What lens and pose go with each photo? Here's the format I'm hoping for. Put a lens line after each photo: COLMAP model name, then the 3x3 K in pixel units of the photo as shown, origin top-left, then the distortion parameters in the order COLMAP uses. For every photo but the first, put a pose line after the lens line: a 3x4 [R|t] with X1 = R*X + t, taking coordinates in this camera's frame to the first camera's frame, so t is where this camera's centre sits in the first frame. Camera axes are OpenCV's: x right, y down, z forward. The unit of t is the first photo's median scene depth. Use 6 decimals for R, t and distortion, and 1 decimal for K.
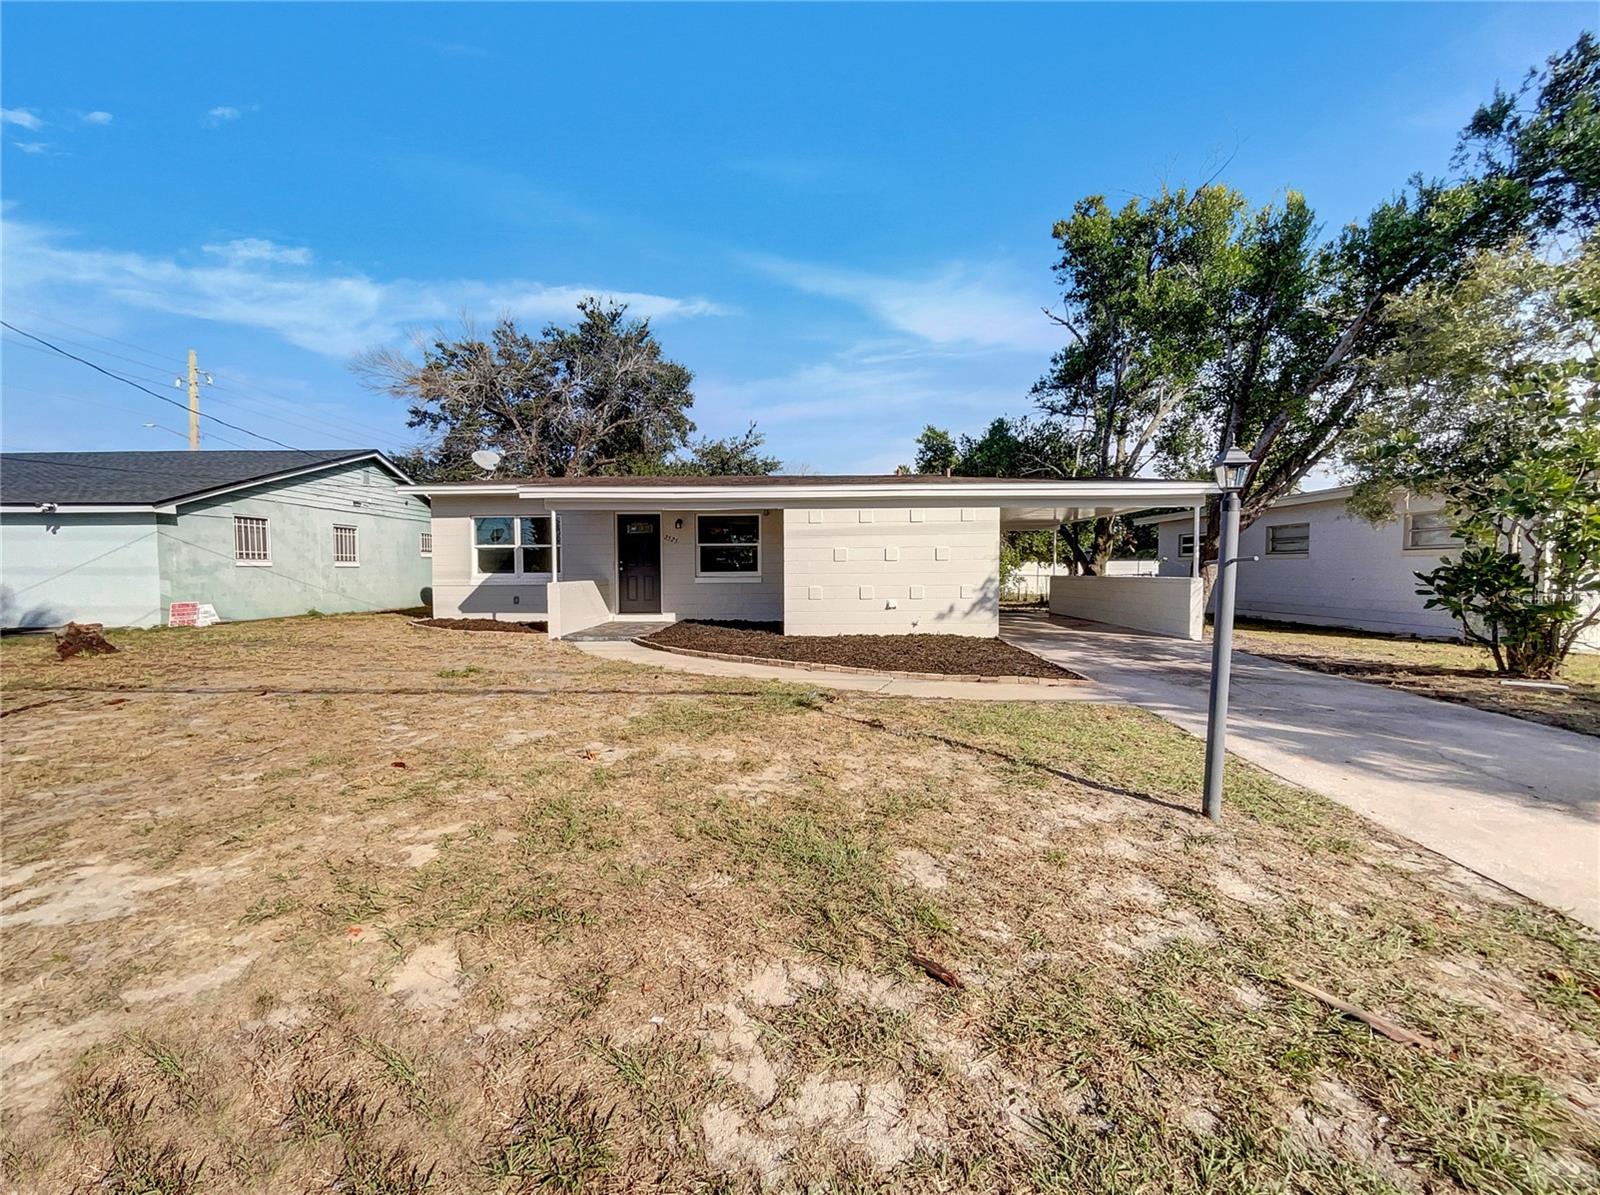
lens RADIAL K [[635.0, 0, 800.0], [0, 635.0, 597.5], [0, 0, 1]] dist [0.000621, 0.000028]
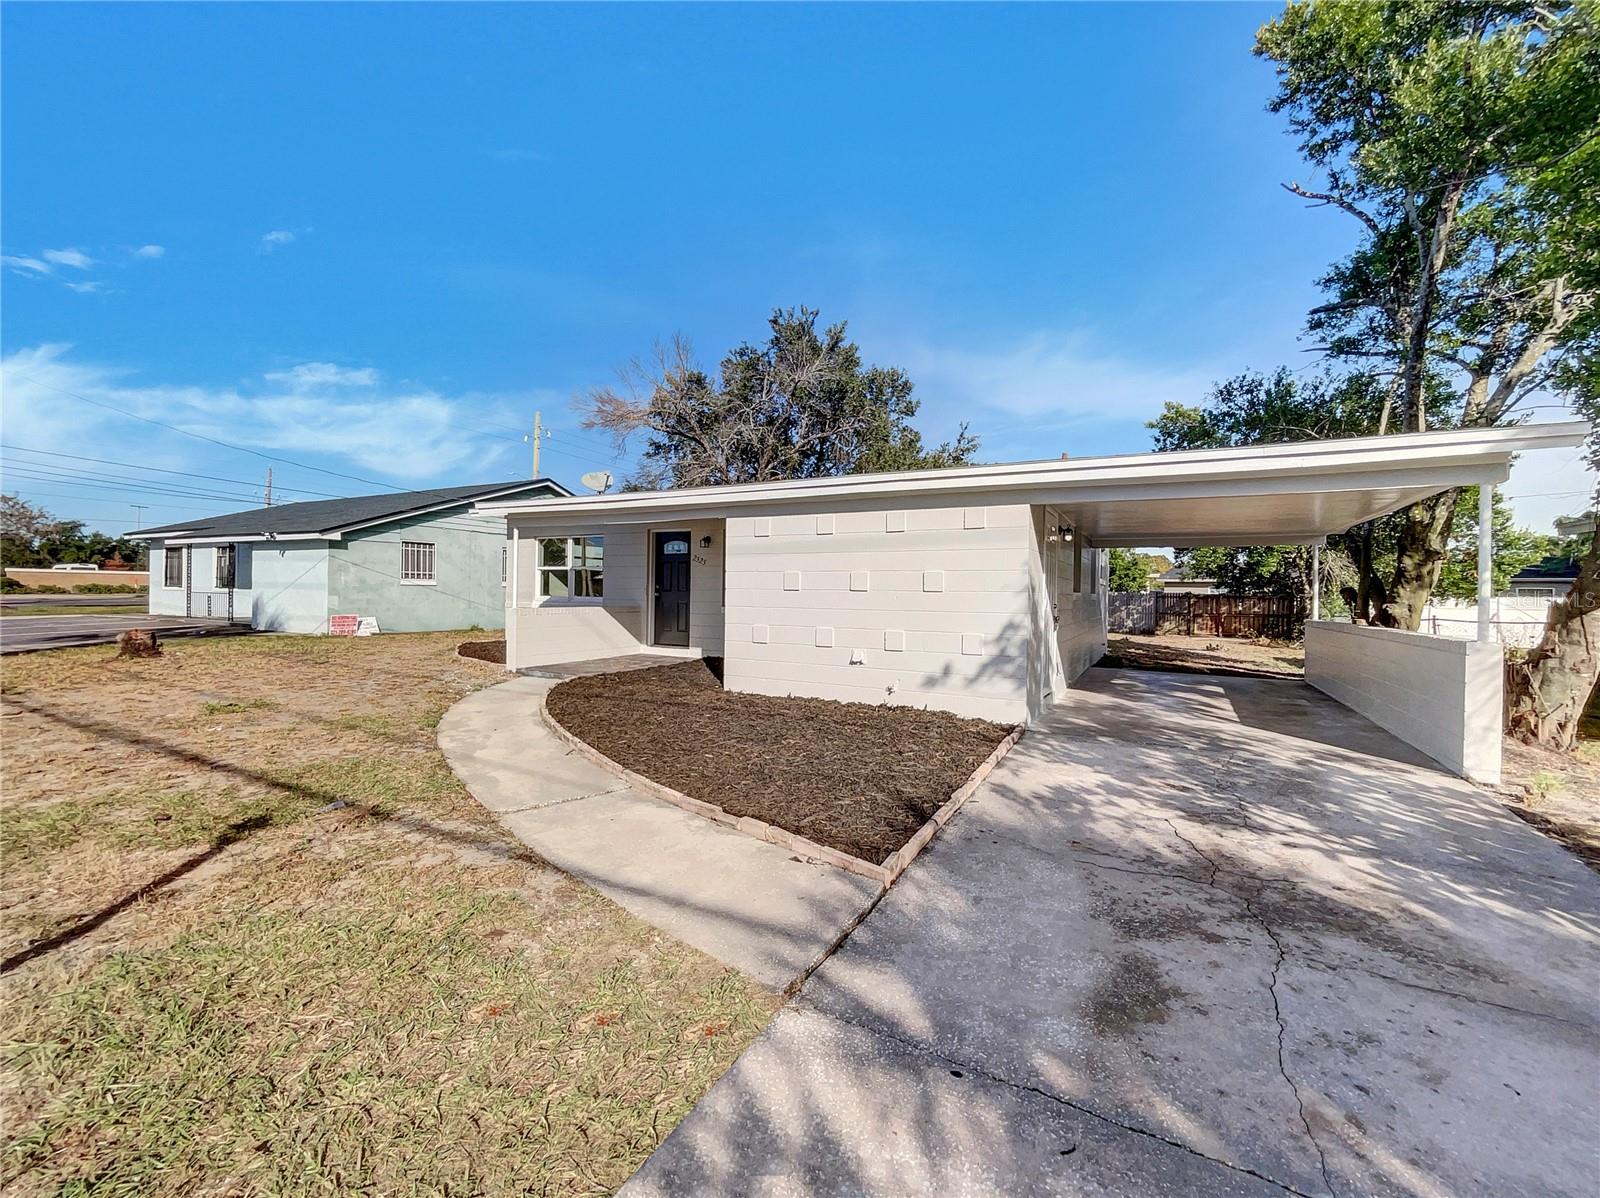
lens RADIAL K [[662.2, 0, 800.0], [0, 662.2, 599.0], [0, 0, 1]] dist [-0.004040, -0.000253]
pose [[0.891422, 0.024235, -0.452526, 0.313132], [-0.041264, 0.998762, -0.027797, -0.021635], [0.451292, 0.043452, 0.891318, 0.282336]]
